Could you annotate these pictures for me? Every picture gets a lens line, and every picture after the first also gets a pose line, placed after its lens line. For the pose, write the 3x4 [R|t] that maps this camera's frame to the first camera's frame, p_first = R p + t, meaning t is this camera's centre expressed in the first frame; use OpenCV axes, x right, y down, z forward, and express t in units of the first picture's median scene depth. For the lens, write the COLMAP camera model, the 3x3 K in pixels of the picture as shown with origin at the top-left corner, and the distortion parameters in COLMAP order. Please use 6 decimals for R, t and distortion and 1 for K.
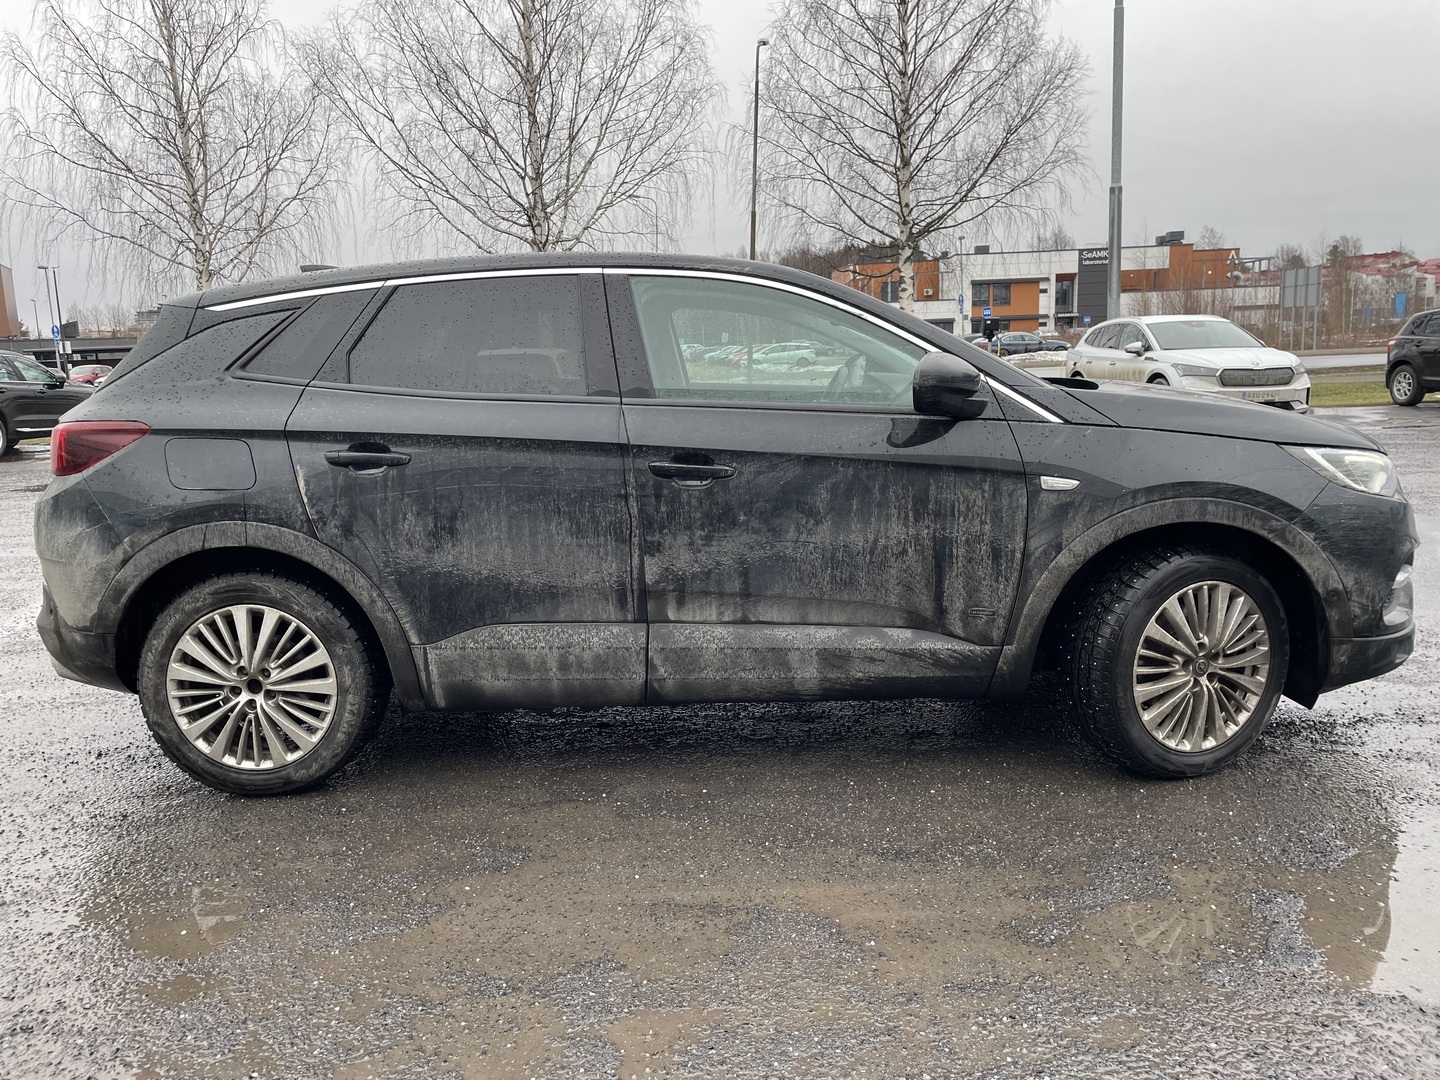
lens RADIAL K [[1090.8, 0, 720.0], [0, 1090.8, 540.0], [0, 0, 1]] dist [0.096831, -0.129469]
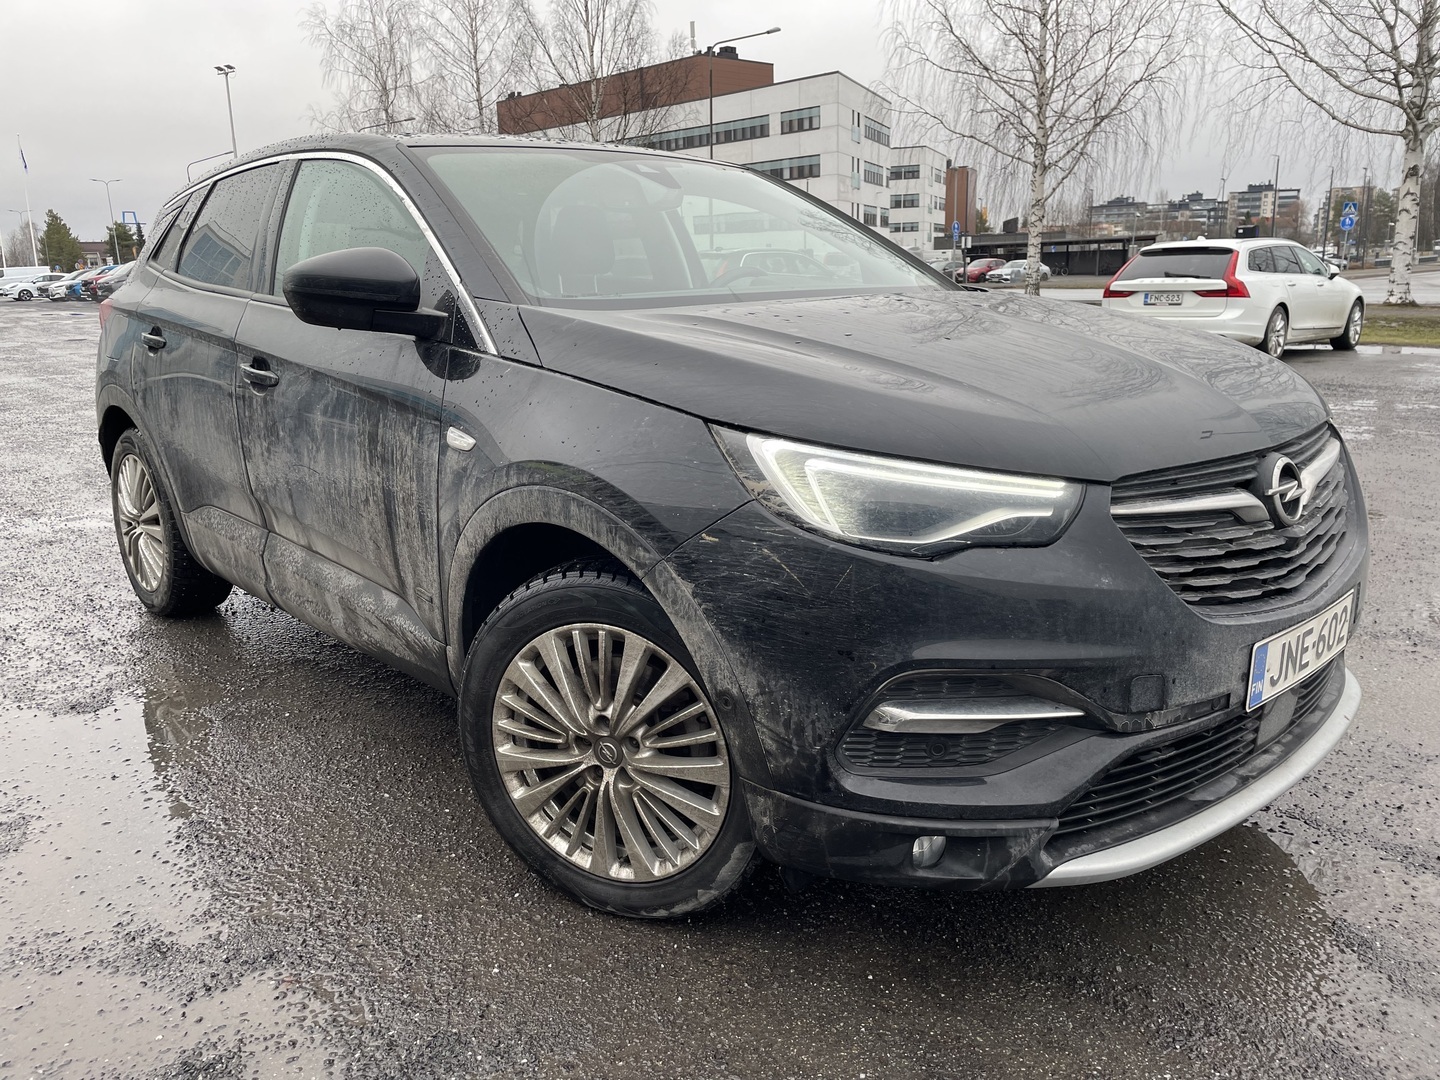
lens RADIAL K [[1090.8, 0, 720.0], [0, 1090.8, 540.0], [0, 0, 1]] dist [0.096831, -0.129469]
pose [[0.696652, 0.189485, -0.691933, 0.108110], [-0.125426, 0.981803, 0.142585, -0.012814], [0.706360, -0.012545, 0.707741, 0.071709]]
